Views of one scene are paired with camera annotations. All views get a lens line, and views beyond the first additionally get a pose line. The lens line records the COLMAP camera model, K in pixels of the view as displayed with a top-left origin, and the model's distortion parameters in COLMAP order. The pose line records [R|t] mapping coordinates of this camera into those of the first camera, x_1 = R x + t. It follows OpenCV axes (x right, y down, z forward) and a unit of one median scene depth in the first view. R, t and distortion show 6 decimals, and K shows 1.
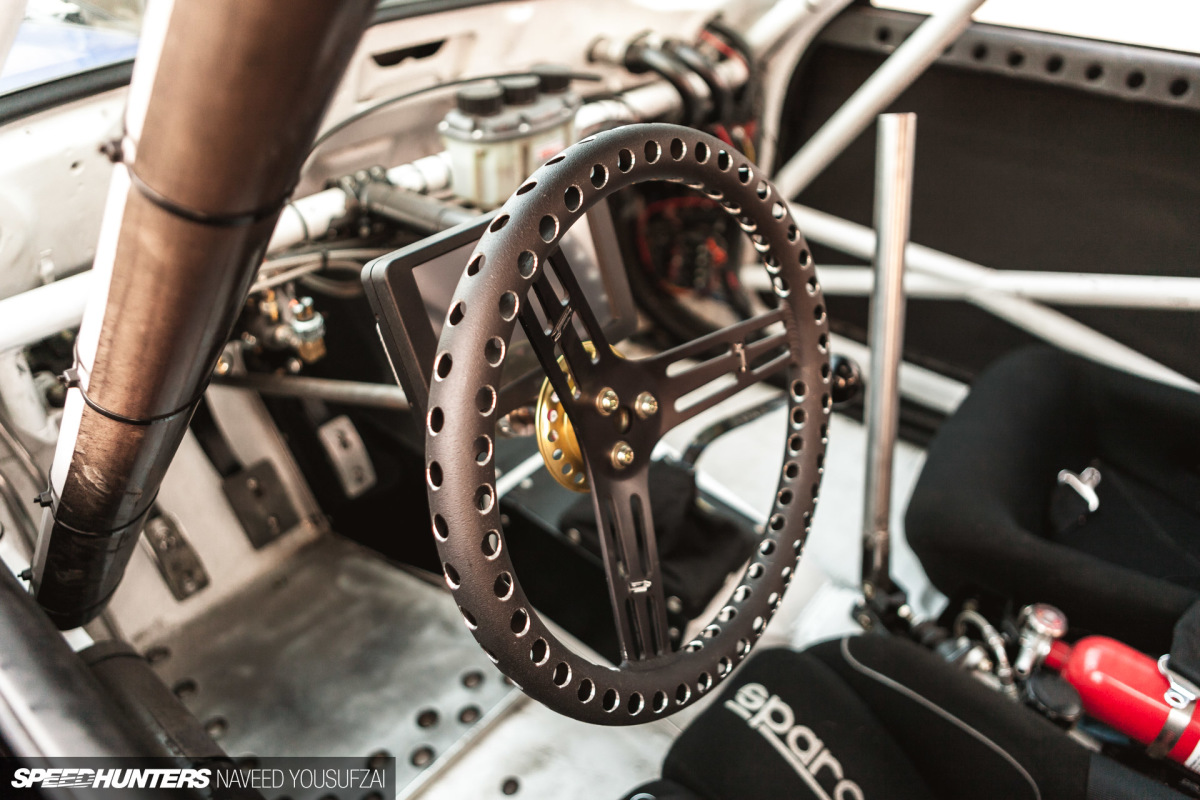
lens RADIAL K [[861.9, 0, 592.5], [0, 861.9, 382.3], [0, 0, 1]] dist [-0.022765, 0.017085]
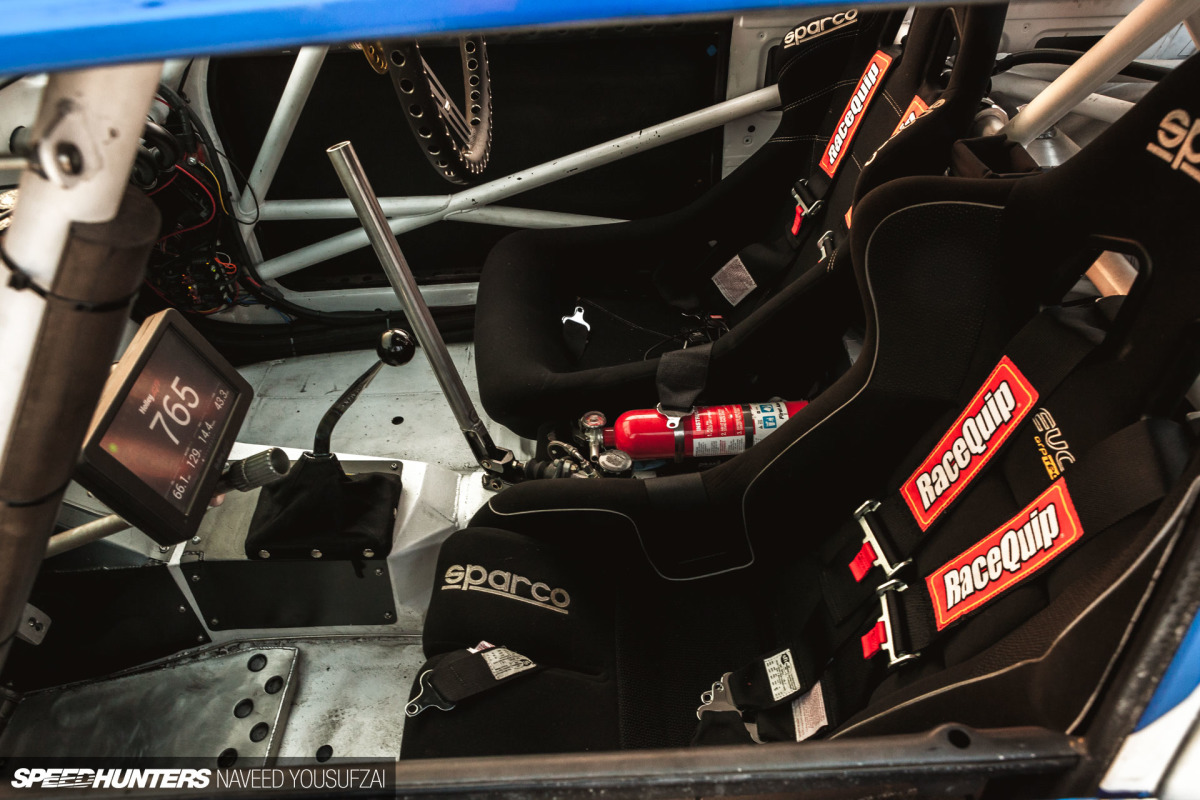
lens RADIAL K [[861.9, 0, 589.4], [0, 861.9, 390.5], [0, 0, 1]] dist [-0.022765, 0.017085]
pose [[0.759557, -0.485682, 0.432650, -0.086819], [0.434764, 0.873839, 0.217681, -0.085090], [-0.483790, 0.022760, 0.874888, -0.273224]]
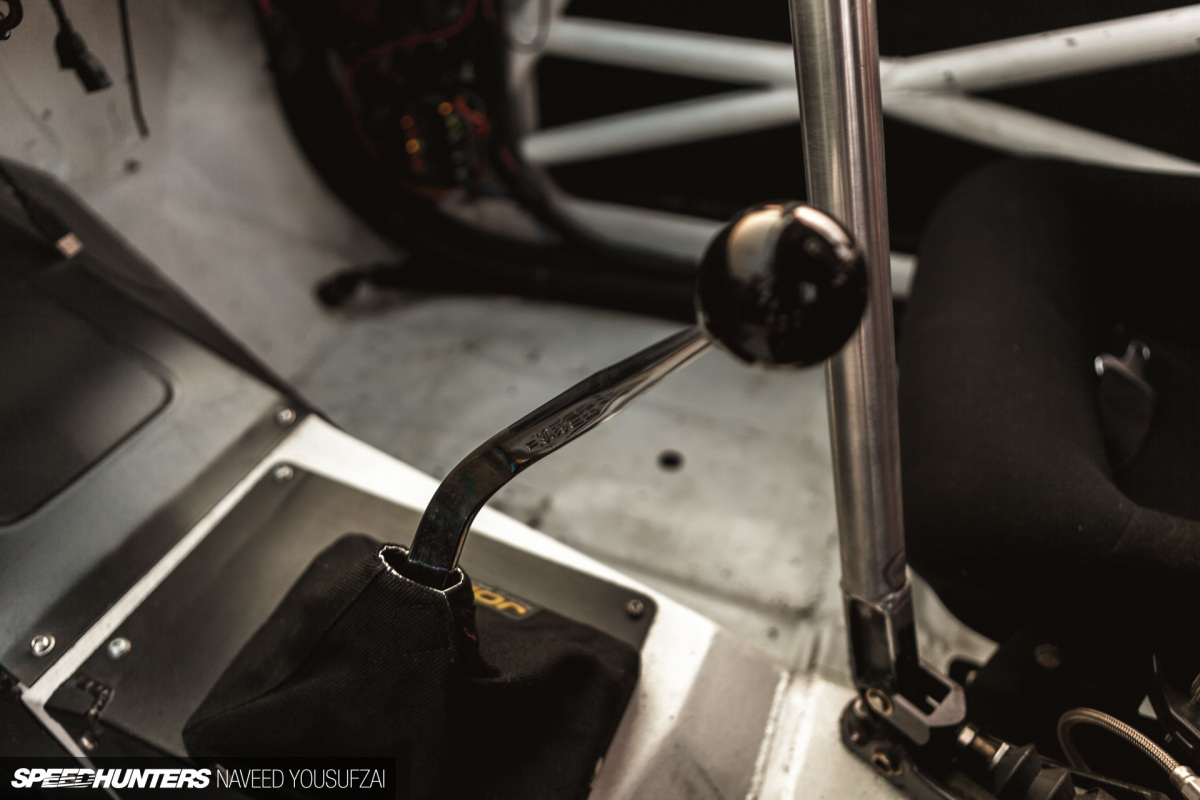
lens RADIAL K [[861.9, 0, 619.8], [0, 861.9, 400.9], [0, 0, 1]] dist [-0.022765, 0.017085]
pose [[0.953135, -0.231253, 0.195080, 0.125736], [0.209630, 0.969718, 0.125307, -0.010402], [-0.218150, -0.078540, 0.972750, 0.563187]]
